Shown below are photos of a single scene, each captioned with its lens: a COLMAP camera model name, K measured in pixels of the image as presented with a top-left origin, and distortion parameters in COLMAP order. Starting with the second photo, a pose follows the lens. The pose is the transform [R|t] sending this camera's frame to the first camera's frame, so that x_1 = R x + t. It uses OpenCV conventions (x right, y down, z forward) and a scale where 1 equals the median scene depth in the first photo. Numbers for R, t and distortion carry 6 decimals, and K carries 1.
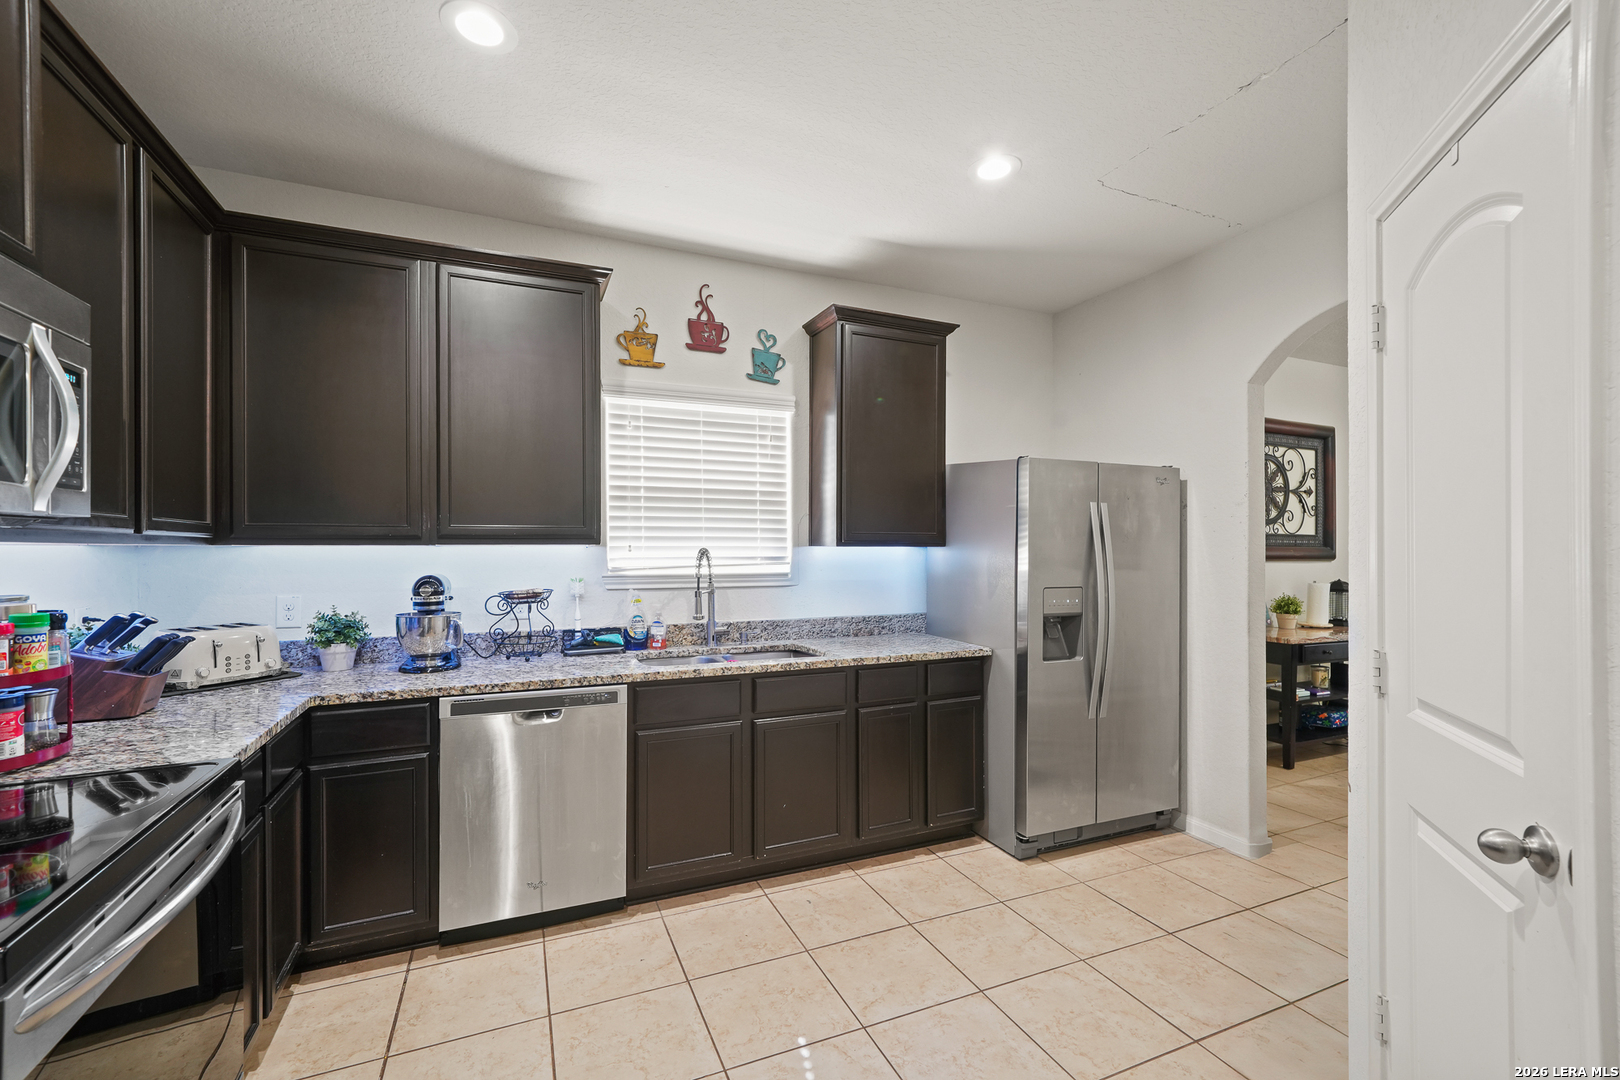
lens RADIAL K [[687.2, 0, 809.2], [0, 687.2, 547.0], [0, 0, 1]] dist [-0.000656, 0.005381]
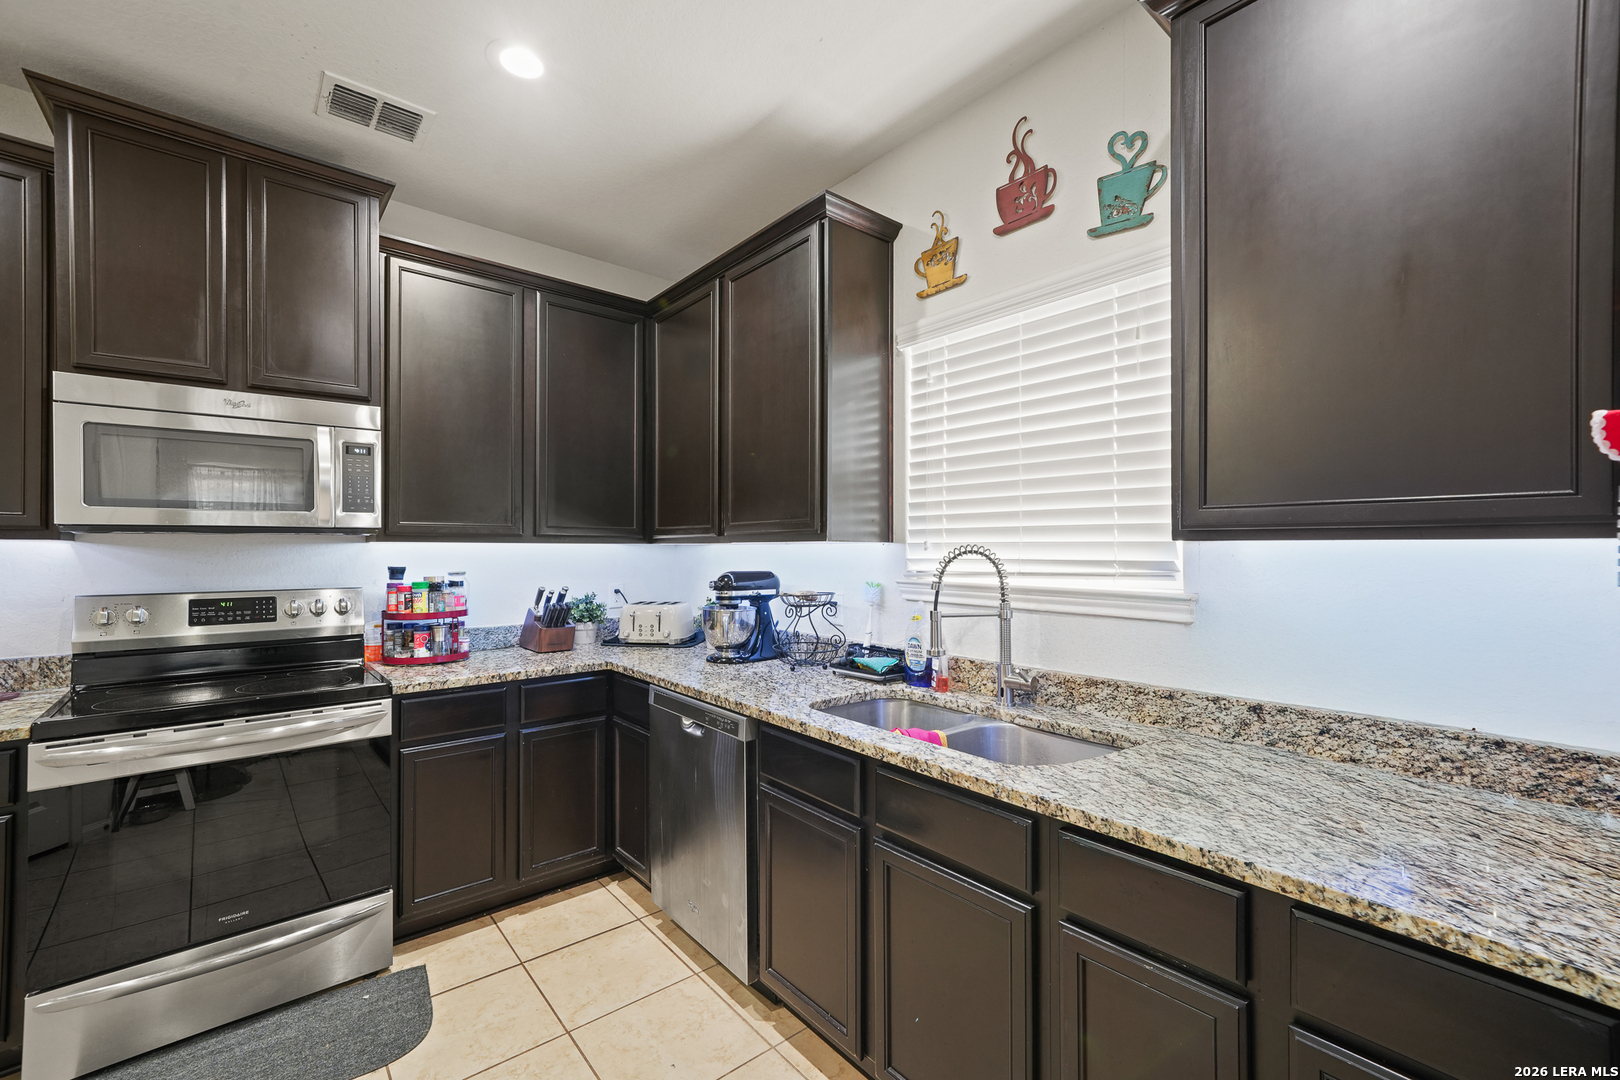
lens RADIAL K [[687.2, 0, 809.2], [0, 687.2, 547.0], [0, 0, 1]] dist [-0.000656, 0.005381]
pose [[0.275404, -0.000855, -0.961328, 0.403407], [0.000934, 0.999999, -0.000622, 0.003463], [0.961328, -0.000727, 0.275405, 0.667798]]
